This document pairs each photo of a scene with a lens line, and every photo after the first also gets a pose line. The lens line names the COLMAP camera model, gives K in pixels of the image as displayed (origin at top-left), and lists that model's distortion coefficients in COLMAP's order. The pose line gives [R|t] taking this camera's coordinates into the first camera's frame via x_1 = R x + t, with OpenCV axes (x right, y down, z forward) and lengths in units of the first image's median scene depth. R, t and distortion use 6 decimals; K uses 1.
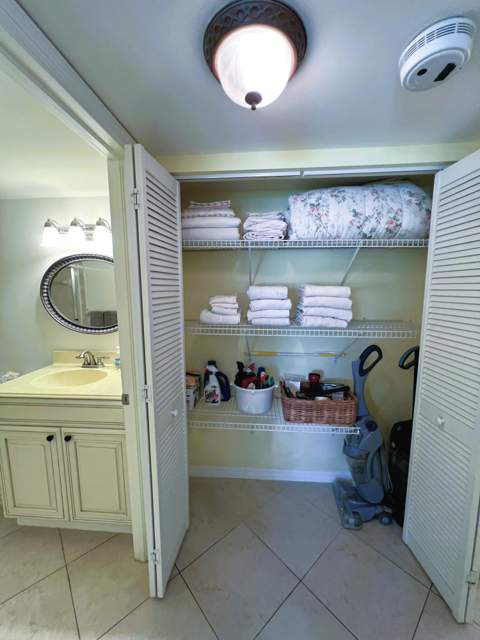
lens RADIAL K [[255.4, 0, 241.0], [0, 255.4, 318.1], [0, 0, 1]] dist [0.000321, 0.000333]
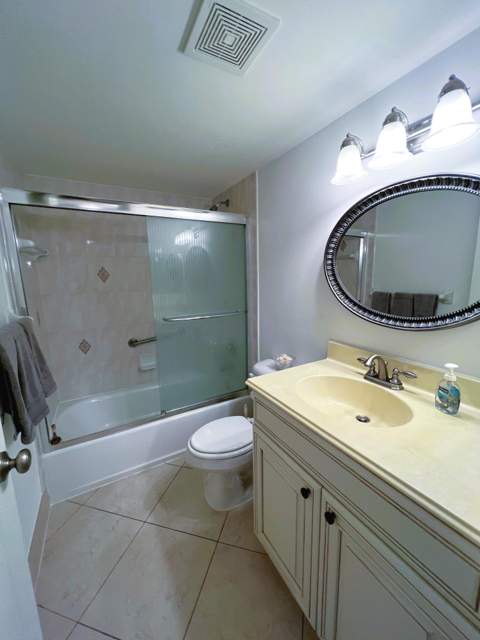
lens RADIAL K [[255.4, 0, 239.6], [0, 255.4, 320.7], [0, 0, 1]] dist [0.000321, 0.000333]
pose [[0.546021, 0.141753, -0.825692, -0.294379], [-0.081075, 0.989896, 0.116329, 0.007823], [0.833839, 0.003425, 0.551997, 0.403025]]
